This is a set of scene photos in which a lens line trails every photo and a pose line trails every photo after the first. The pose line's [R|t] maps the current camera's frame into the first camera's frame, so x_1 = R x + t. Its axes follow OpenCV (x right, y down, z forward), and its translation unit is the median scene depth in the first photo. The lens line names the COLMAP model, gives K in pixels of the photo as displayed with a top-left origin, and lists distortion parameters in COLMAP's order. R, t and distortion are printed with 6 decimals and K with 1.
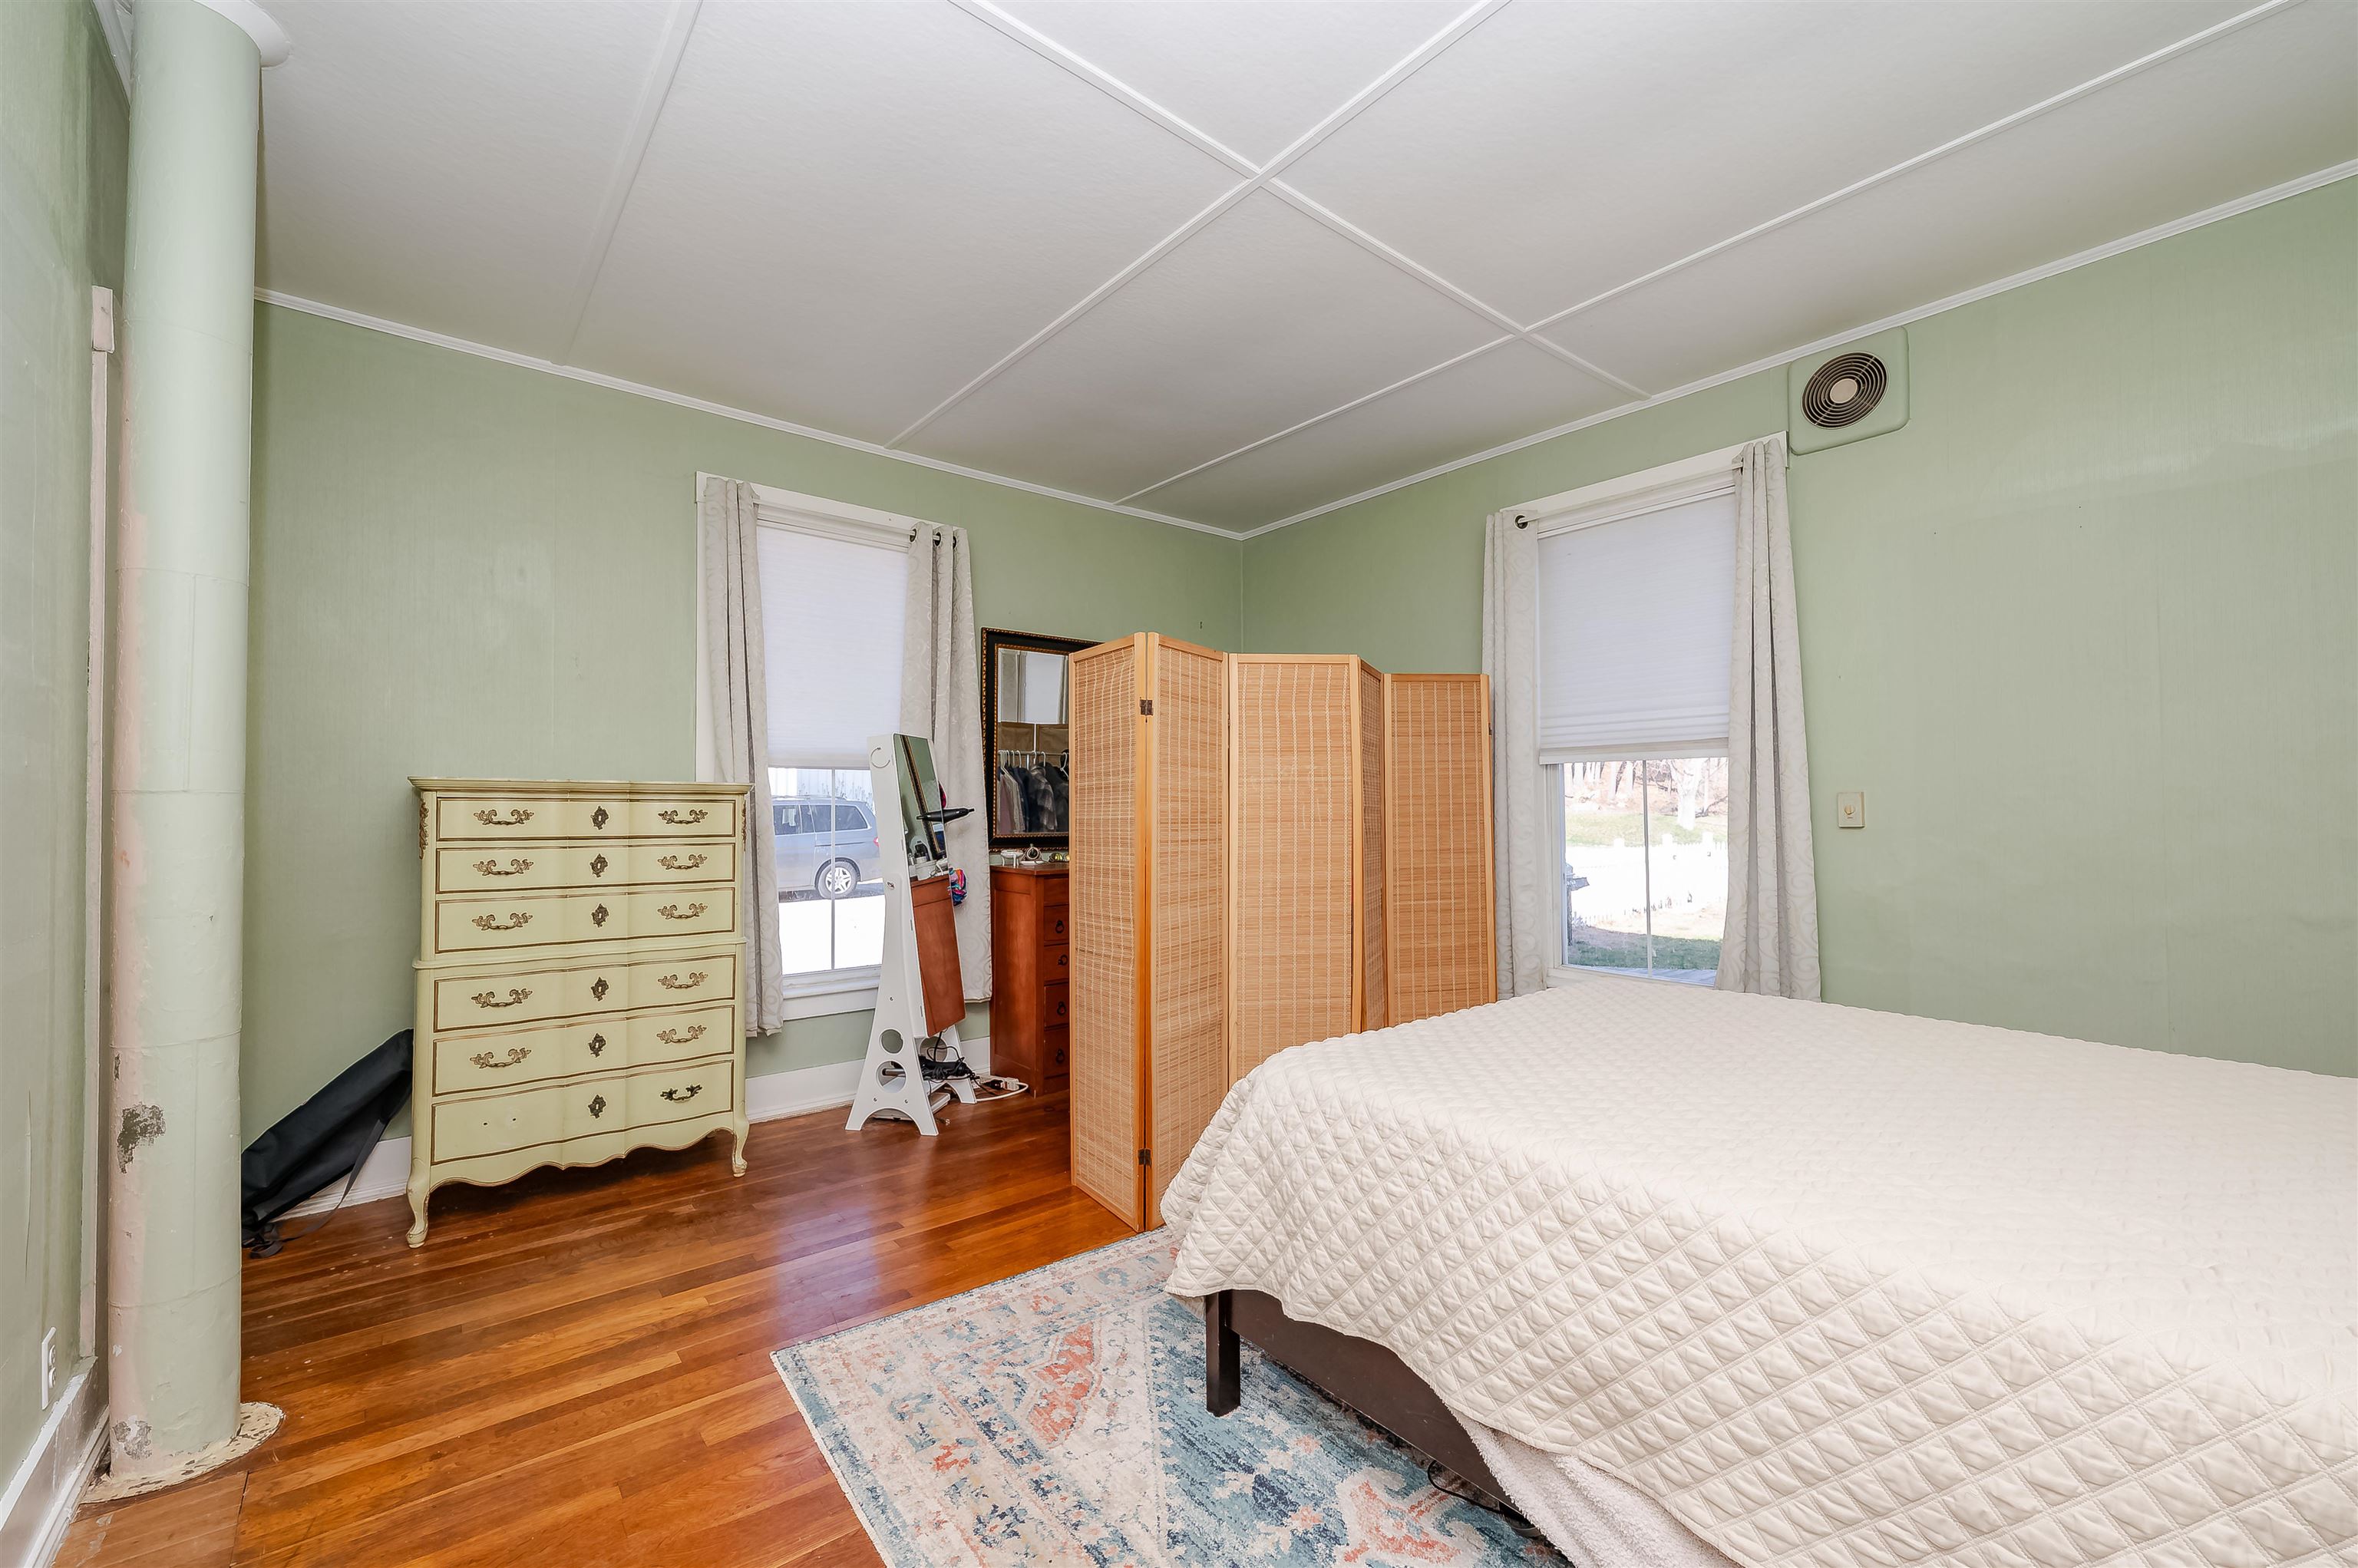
lens RADIAL K [[941.0, 0, 1181.9], [0, 941.0, 783.9], [0, 0, 1]] dist [0.000908, -0.000009]
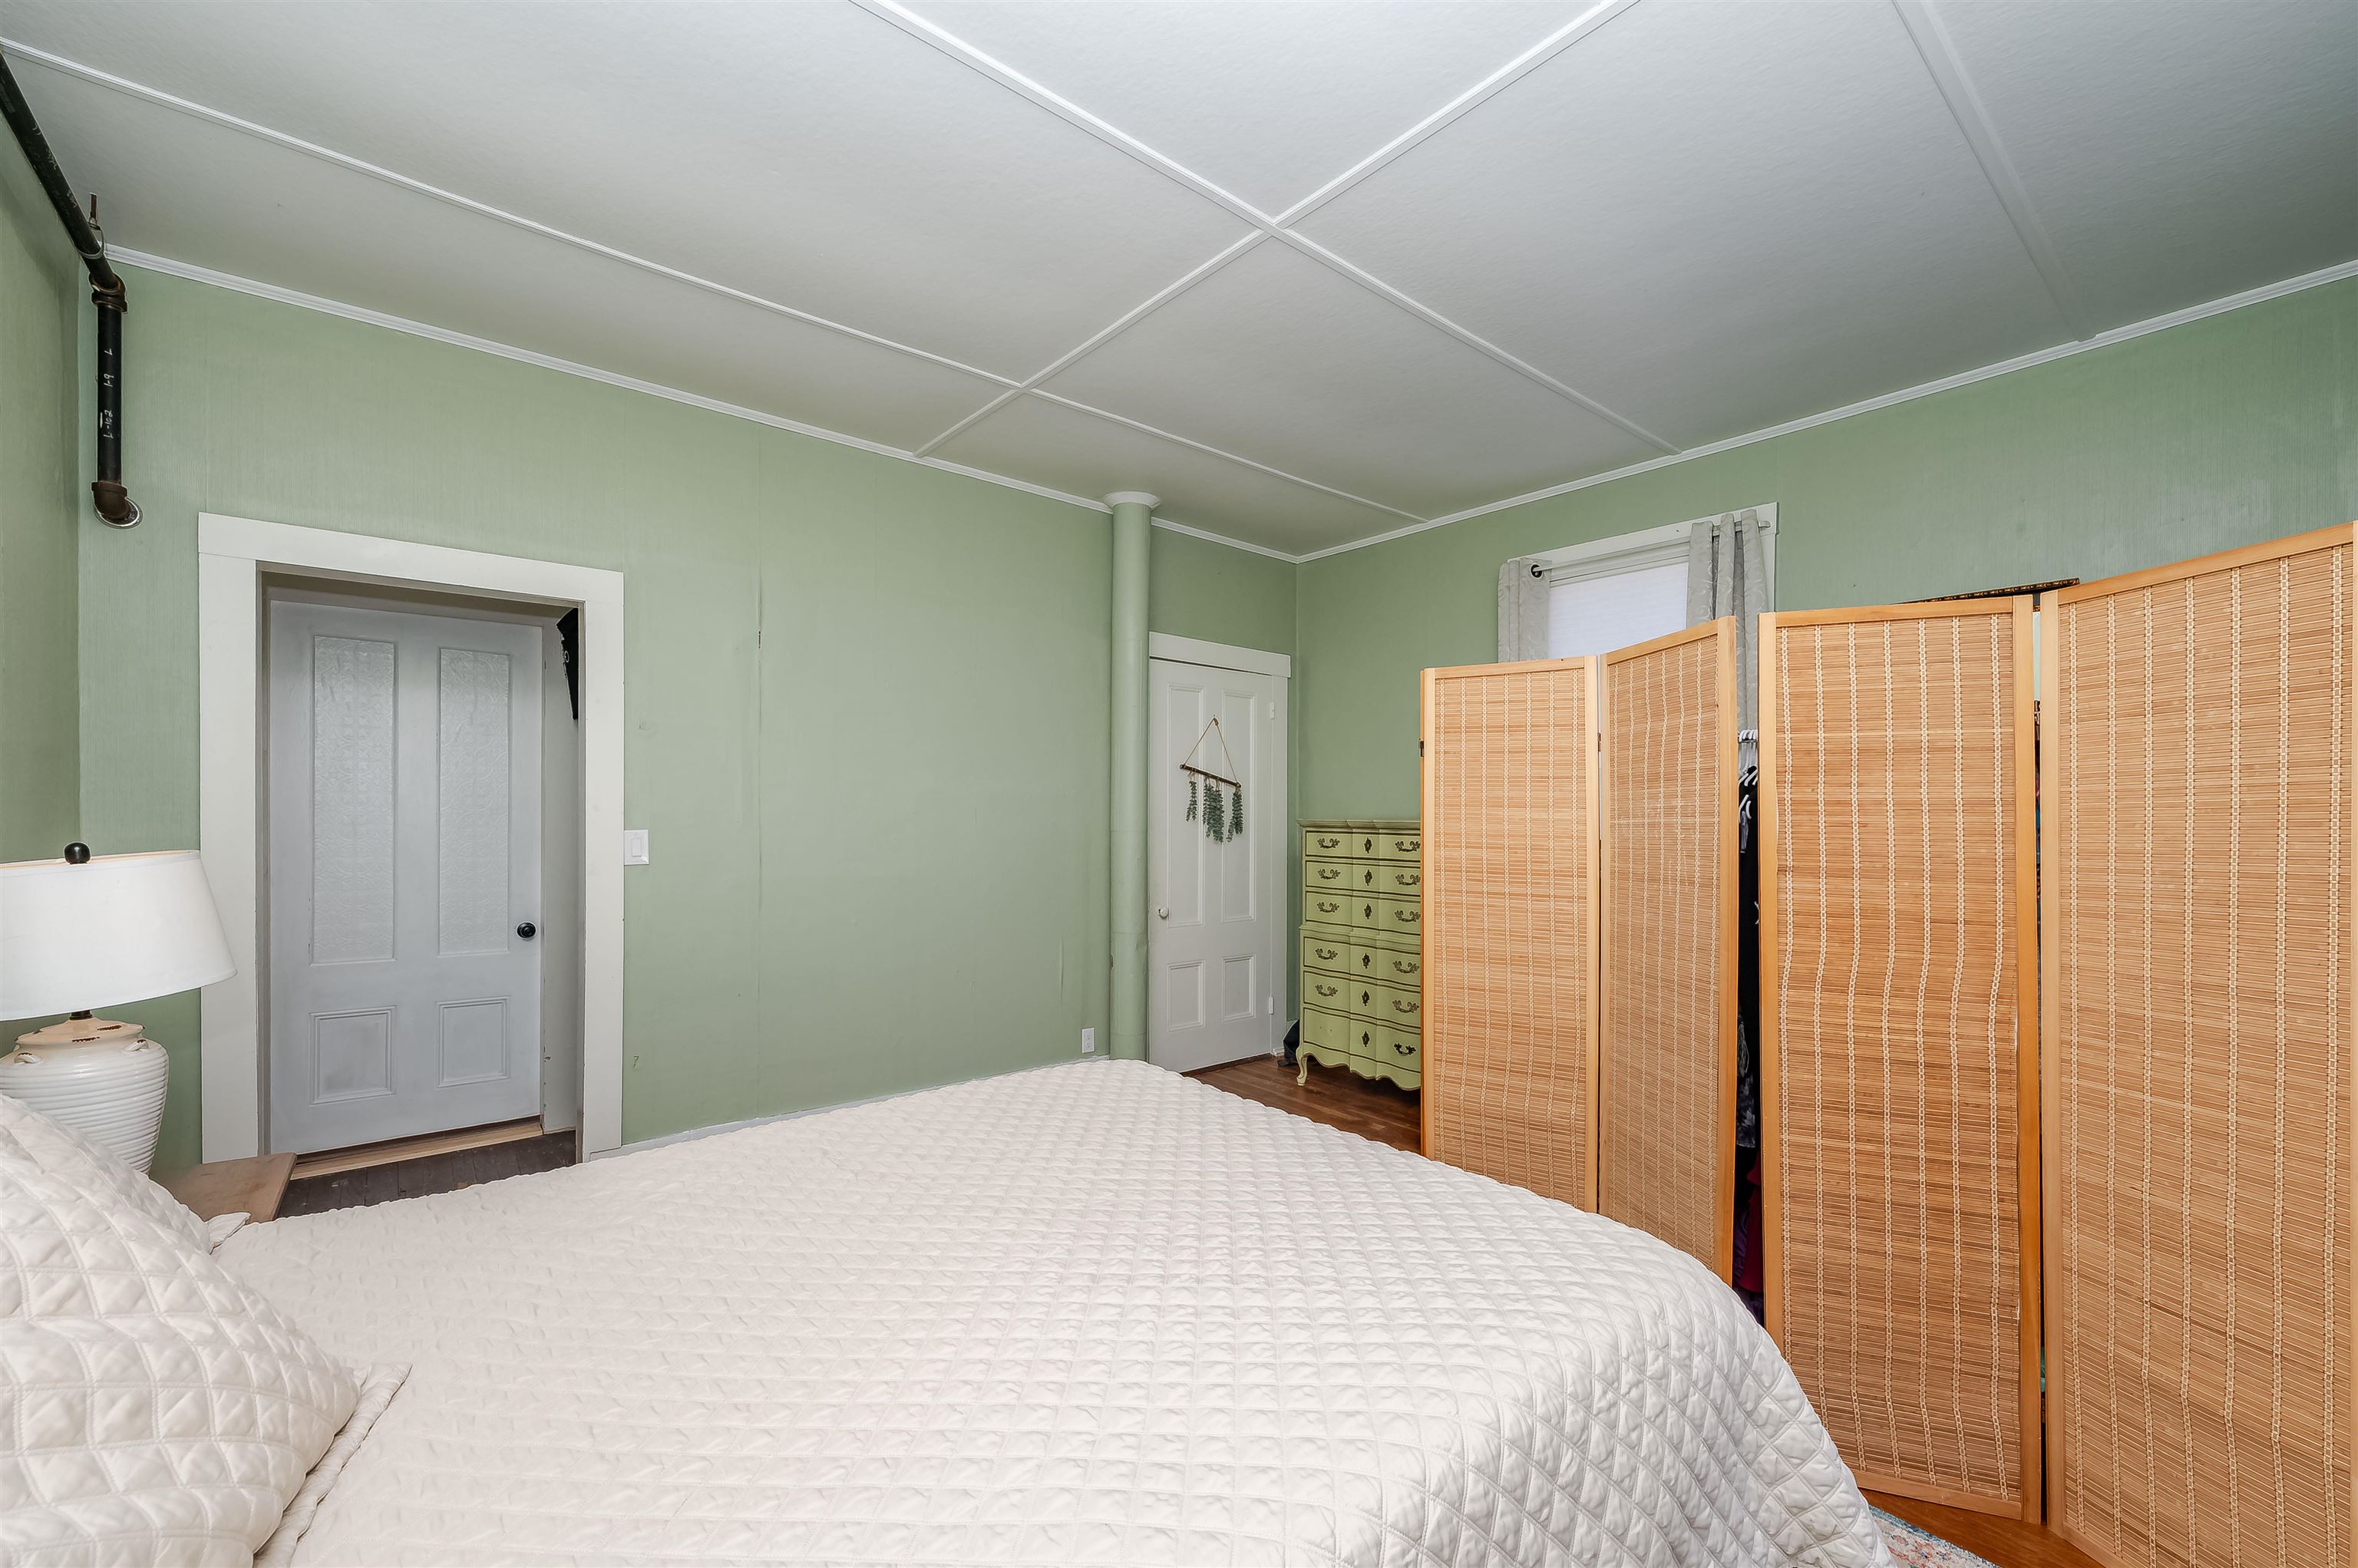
lens RADIAL K [[941.0, 0, 1181.7], [0, 941.0, 809.0], [0, 0, 1]] dist [0.000908, -0.000009]
pose [[0.012114, -0.006391, -0.999906, 0.867132], [0.024377, 0.999684, -0.006094, -0.019449], [0.999629, -0.024301, 0.012266, 0.700132]]
